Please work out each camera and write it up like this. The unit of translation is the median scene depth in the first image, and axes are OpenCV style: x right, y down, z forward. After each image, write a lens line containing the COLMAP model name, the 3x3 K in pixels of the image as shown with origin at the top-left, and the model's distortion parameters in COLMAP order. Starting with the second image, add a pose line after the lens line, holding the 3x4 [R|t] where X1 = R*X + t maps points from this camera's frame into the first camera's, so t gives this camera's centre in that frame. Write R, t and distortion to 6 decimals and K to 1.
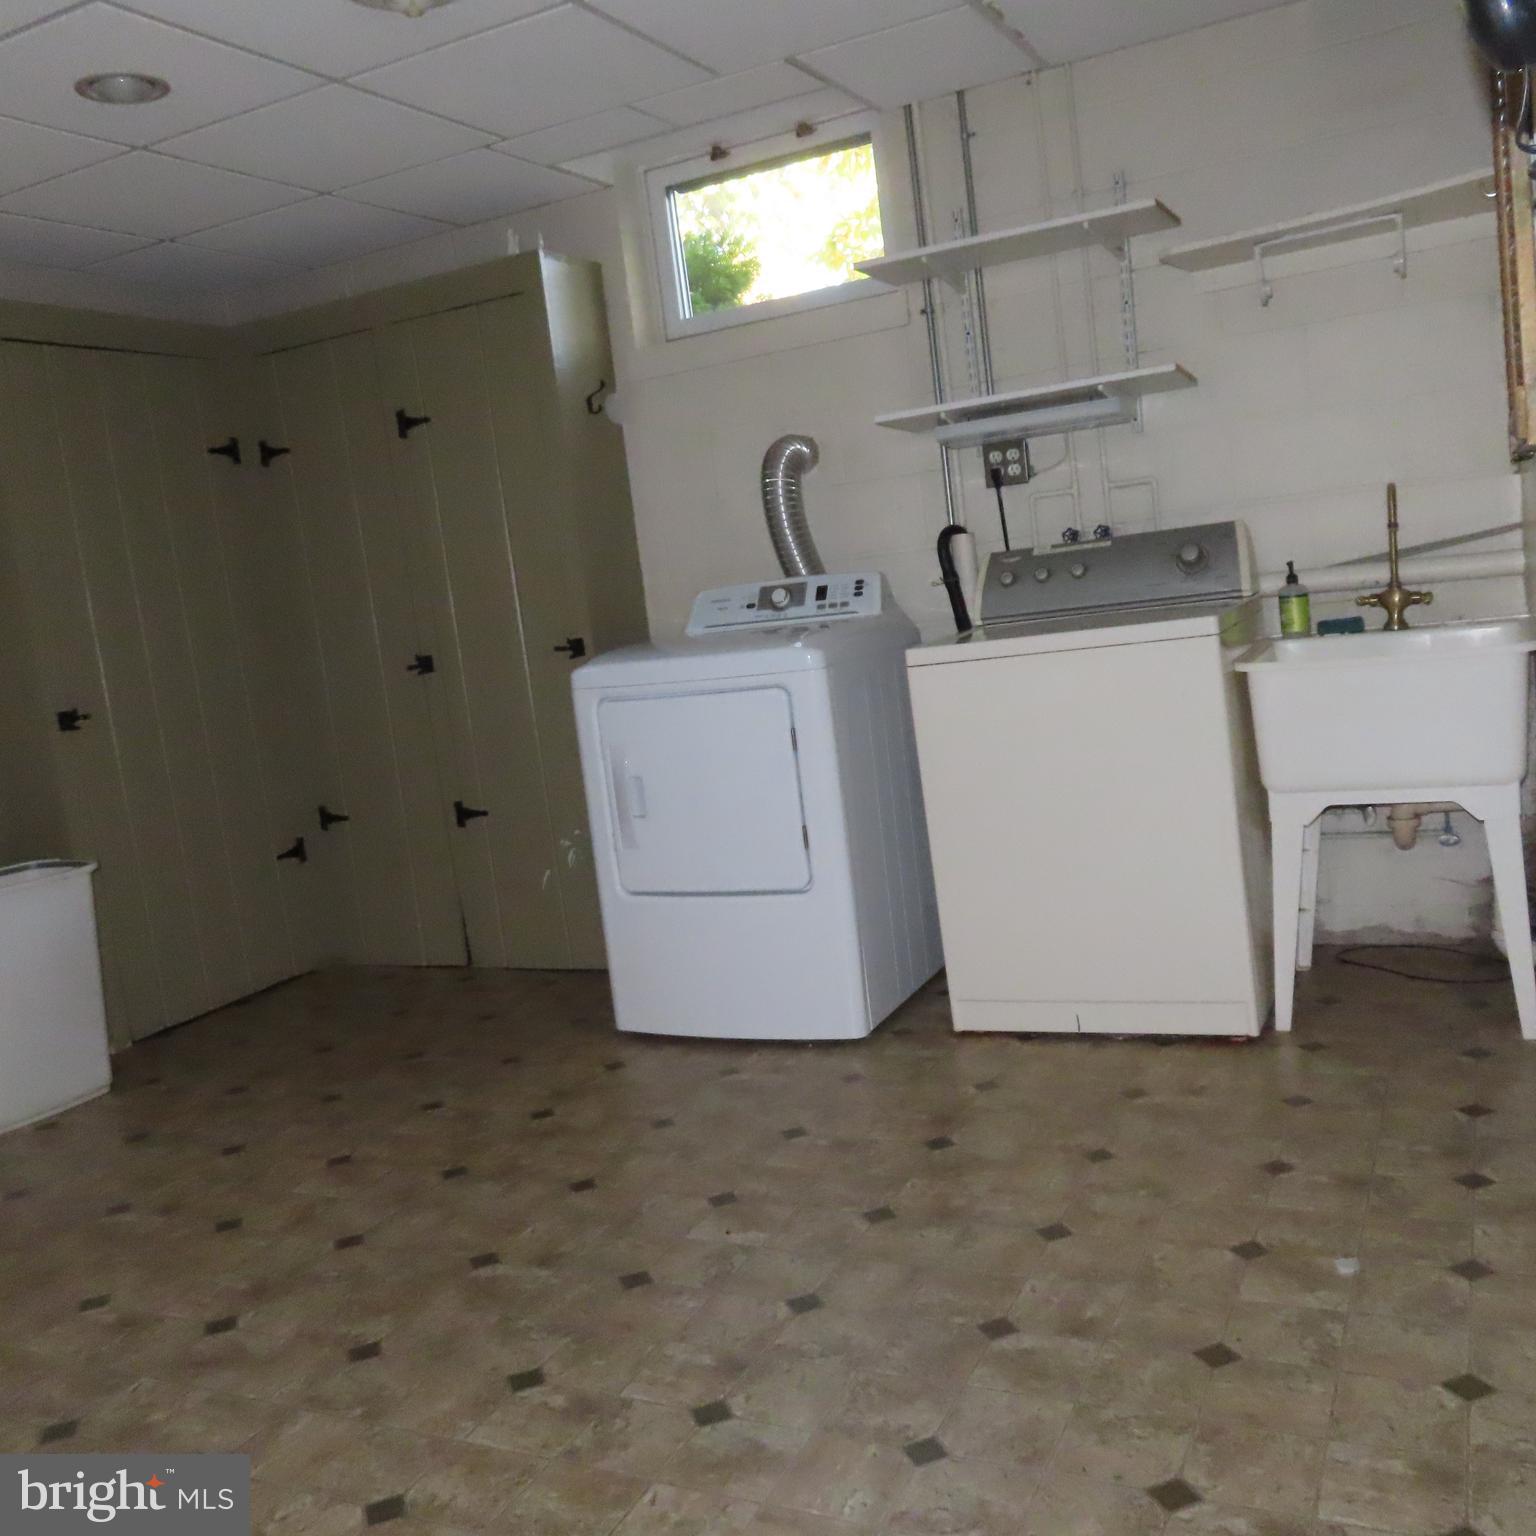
lens RADIAL K [[1466.1, 0, 774.3], [0, 1466.1, 773.6], [0, 0, 1]] dist [-0.007483, 0.000000]
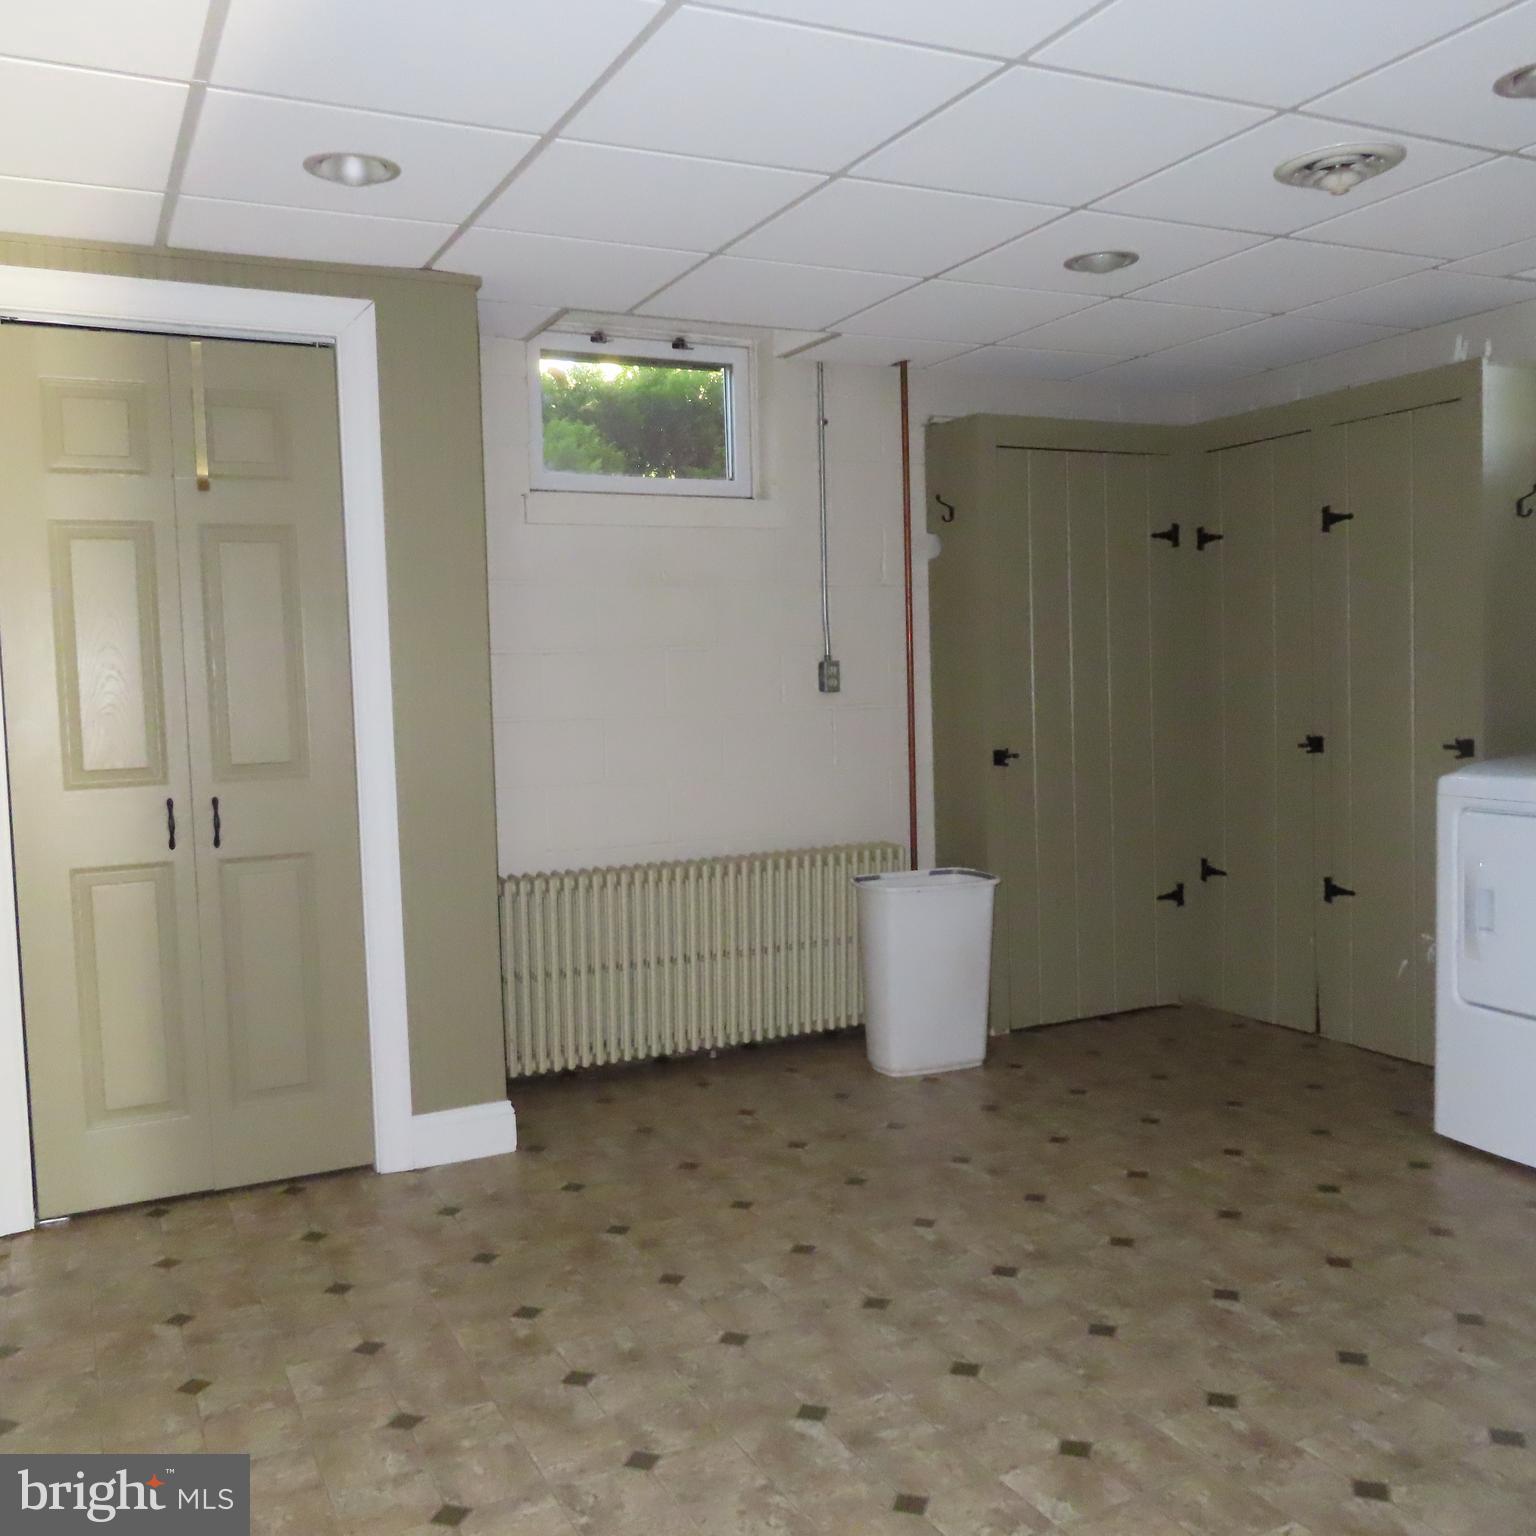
lens RADIAL K [[1466.1, 0, 764.5], [0, 1466.1, 774.6], [0, 0, 1]] dist [-0.007483, 0.000000]
pose [[0.790680, 0.134602, -0.597249, 0.105328], [-0.144731, 0.988976, 0.031280, -0.036493], [0.594876, 0.061708, 0.801446, -0.106838]]
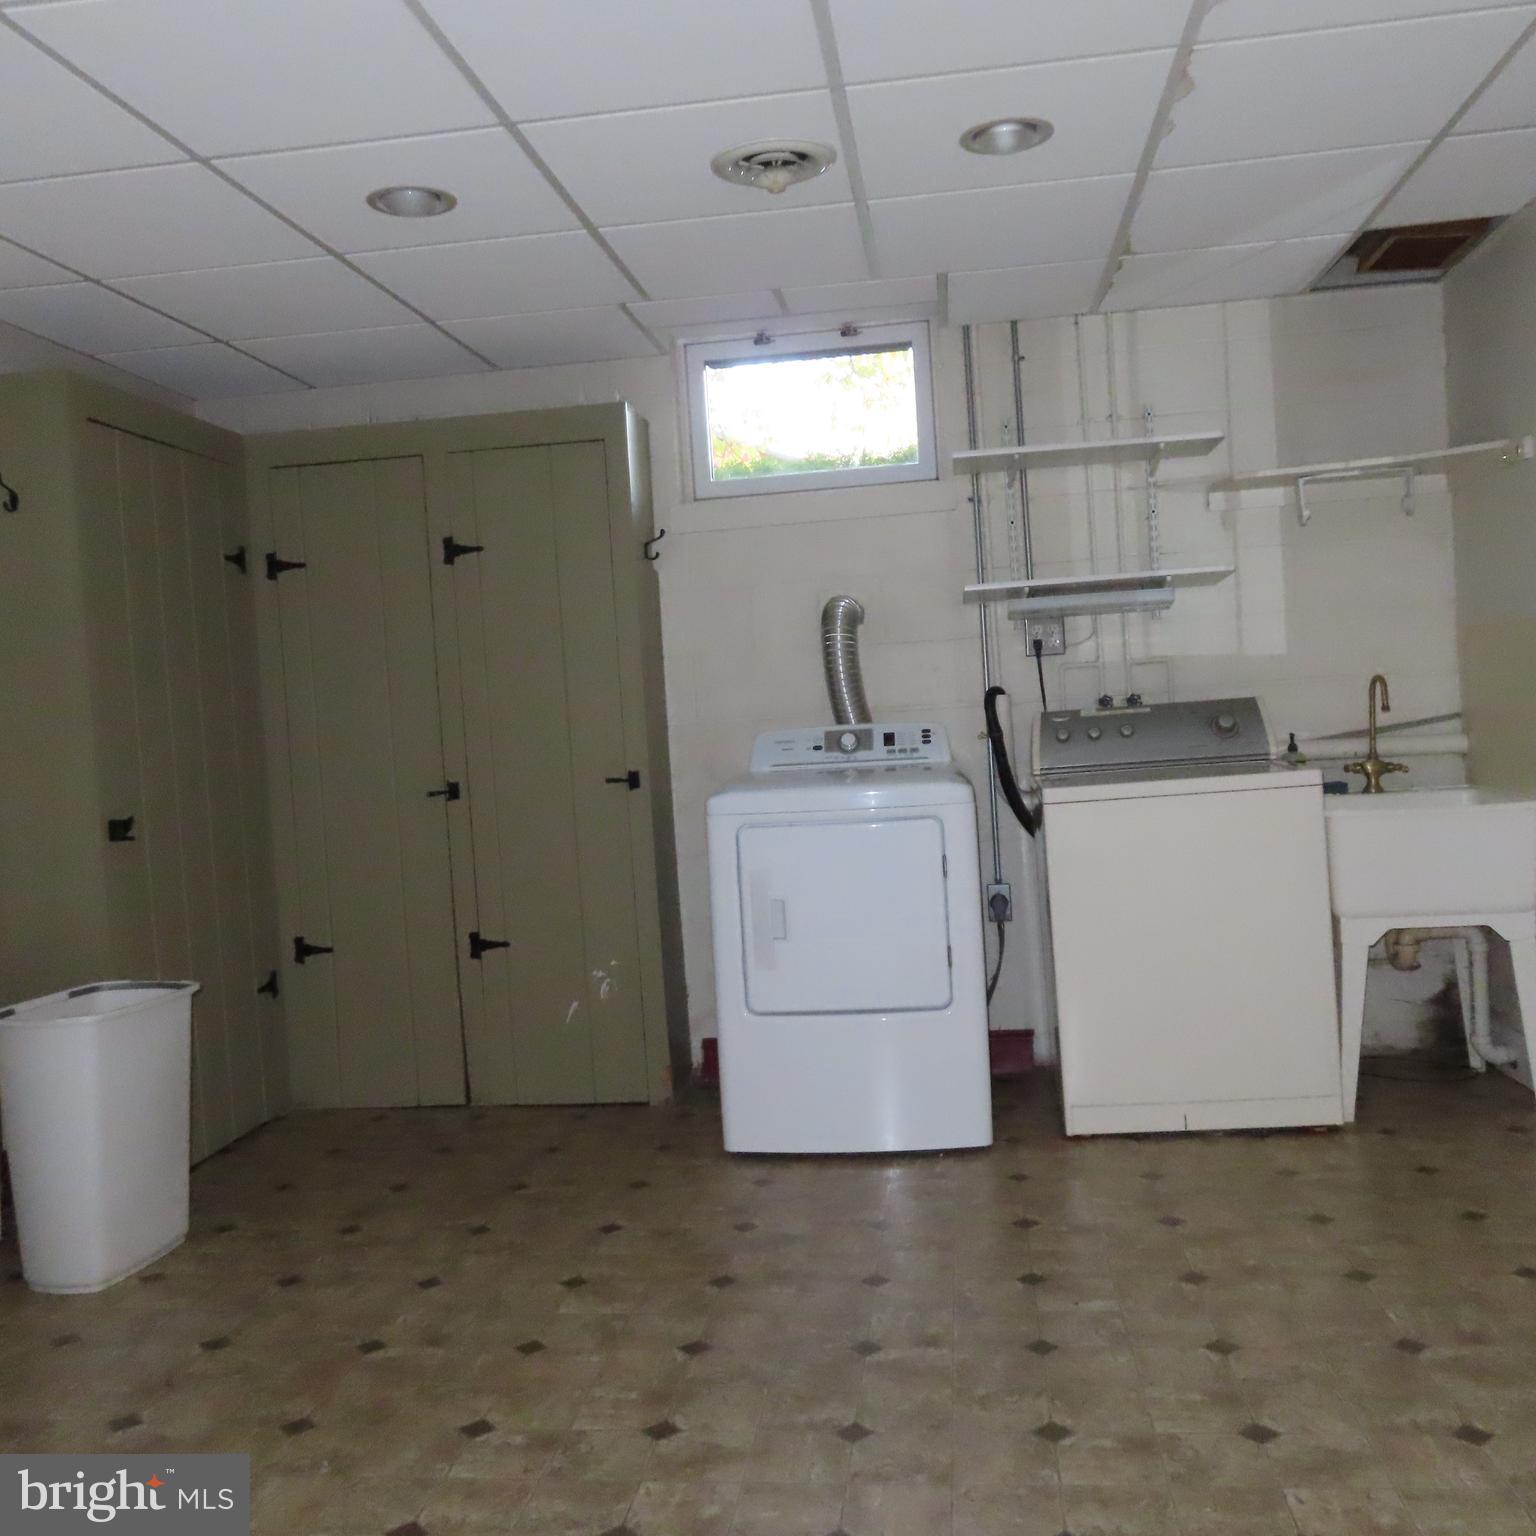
lens RADIAL K [[1466.1, 0, 774.6], [0, 1466.1, 773.5], [0, 0, 1]] dist [-0.007483, 0.000000]
pose [[0.944424, 0.050655, 0.324805, -0.454185], [-0.009218, 0.991749, -0.127866, 0.048165], [-0.328602, 0.117765, 0.937098, 0.008459]]
